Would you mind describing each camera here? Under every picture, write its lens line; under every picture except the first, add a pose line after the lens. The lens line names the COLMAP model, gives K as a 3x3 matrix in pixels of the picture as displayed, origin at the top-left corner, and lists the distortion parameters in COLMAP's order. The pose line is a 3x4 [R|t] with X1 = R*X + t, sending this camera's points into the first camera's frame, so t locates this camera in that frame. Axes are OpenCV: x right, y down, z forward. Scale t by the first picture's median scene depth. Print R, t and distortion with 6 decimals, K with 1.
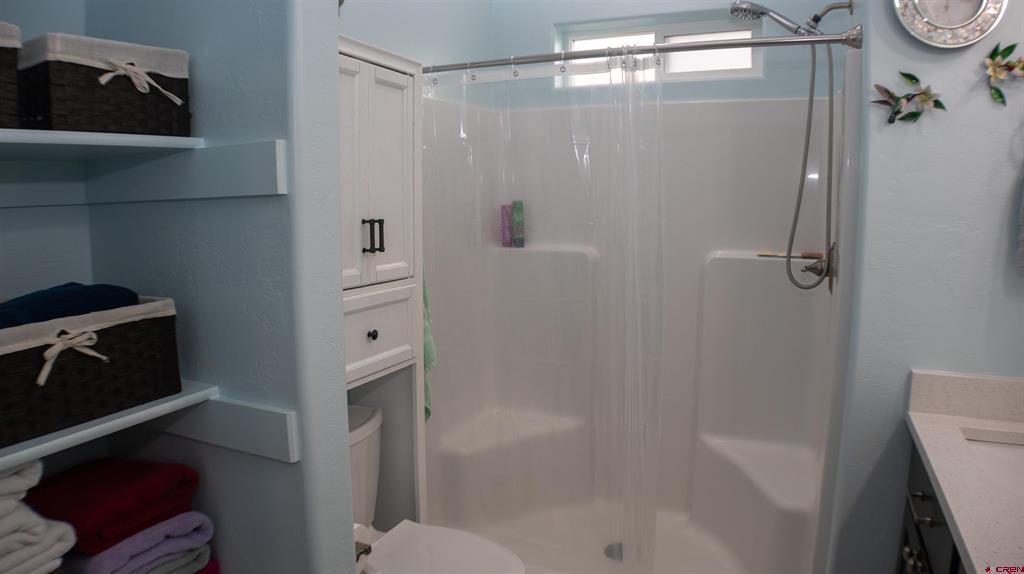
lens RADIAL K [[659.7, 0, 504.3], [0, 659.7, 283.0], [0, 0, 1]] dist [-0.158108, 0.029249]
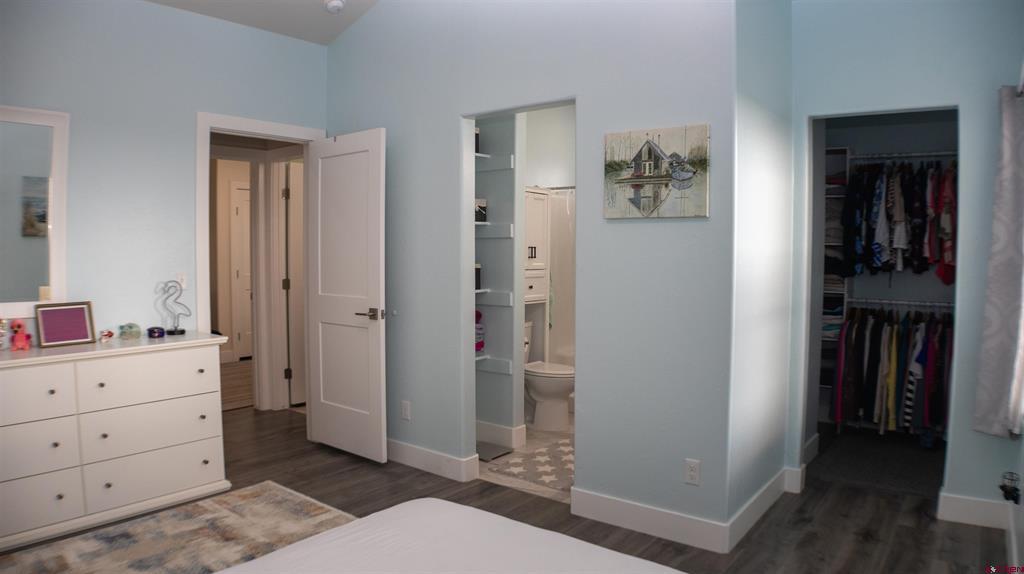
lens RADIAL K [[659.7, 0, 504.3], [0, 659.7, 283.0], [0, 0, 1]] dist [-0.158108, 0.029249]
pose [[0.975010, 0.017271, -0.221487, 0.383750], [-0.034282, 0.996729, -0.073192, 0.326963], [0.219498, 0.078956, 0.972413, -2.165826]]
